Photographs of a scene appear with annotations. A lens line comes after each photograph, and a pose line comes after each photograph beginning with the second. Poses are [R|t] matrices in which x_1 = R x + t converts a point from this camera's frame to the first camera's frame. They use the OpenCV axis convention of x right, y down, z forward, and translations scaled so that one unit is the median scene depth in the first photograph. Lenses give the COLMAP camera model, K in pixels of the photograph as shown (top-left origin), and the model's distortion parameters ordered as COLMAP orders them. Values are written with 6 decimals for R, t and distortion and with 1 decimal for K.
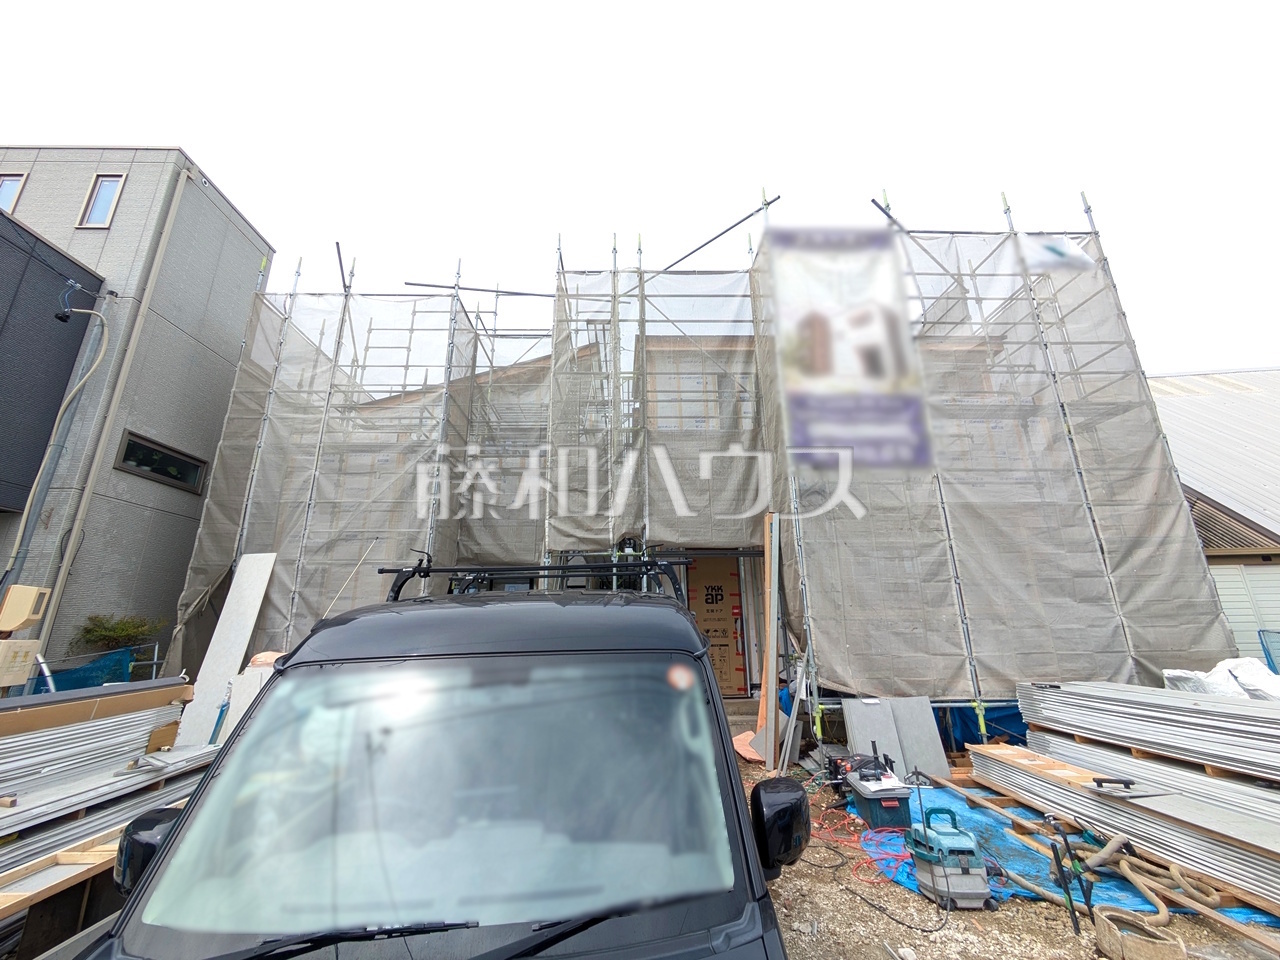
lens RADIAL K [[508.6, 0, 637.2], [0, 508.6, 479.5], [0, 0, 1]] dist [-0.002220, 0.002364]
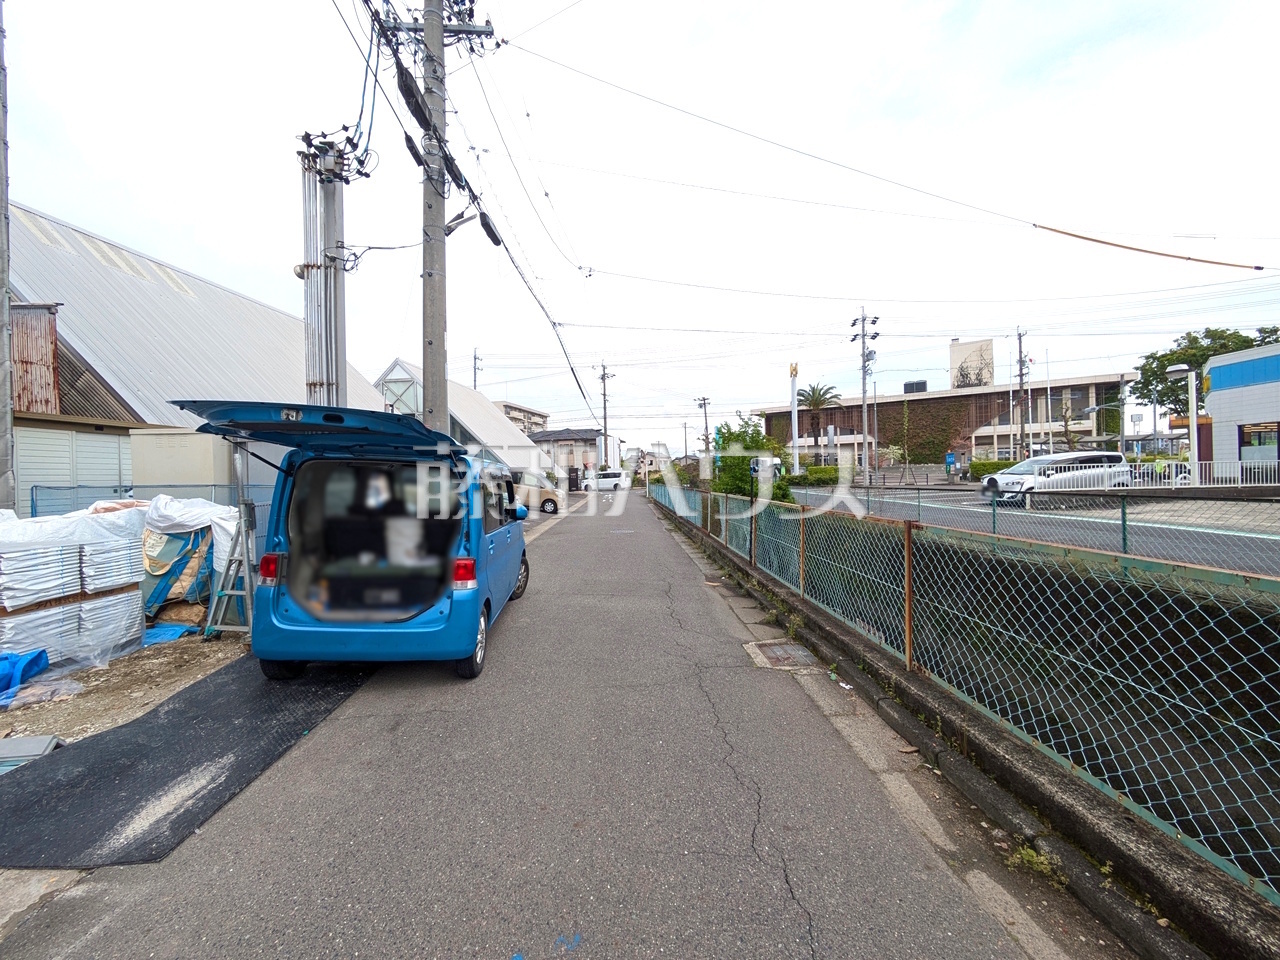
lens RADIAL K [[508.6, 0, 637.3], [0, 508.6, 482.8], [0, 0, 1]] dist [-0.002220, 0.002364]
pose [[0.002242, 0.006380, 0.999977, 0.087013], [-0.261874, 0.965086, -0.005571, -0.038483], [-0.965099, -0.261856, 0.003834, -0.212059]]
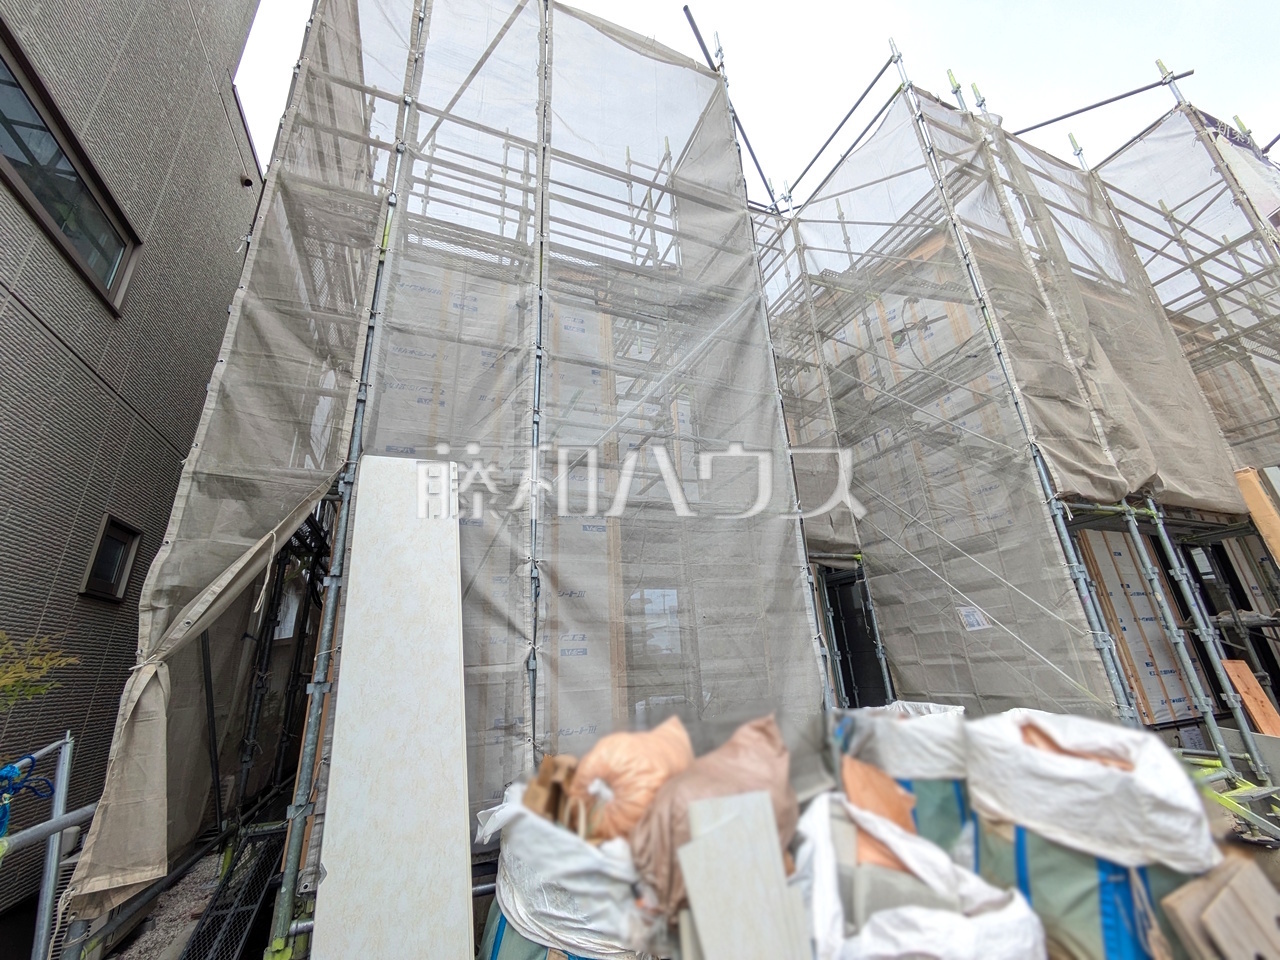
lens RADIAL K [[508.6, 0, 641.2], [0, 508.6, 479.2], [0, 0, 1]] dist [-0.002220, 0.002364]
pose [[0.933765, 0.088755, 0.346707, -0.742359], [-0.062694, 0.994347, -0.085695, 0.188815], [-0.352353, 0.058283, 0.934051, 0.624735]]
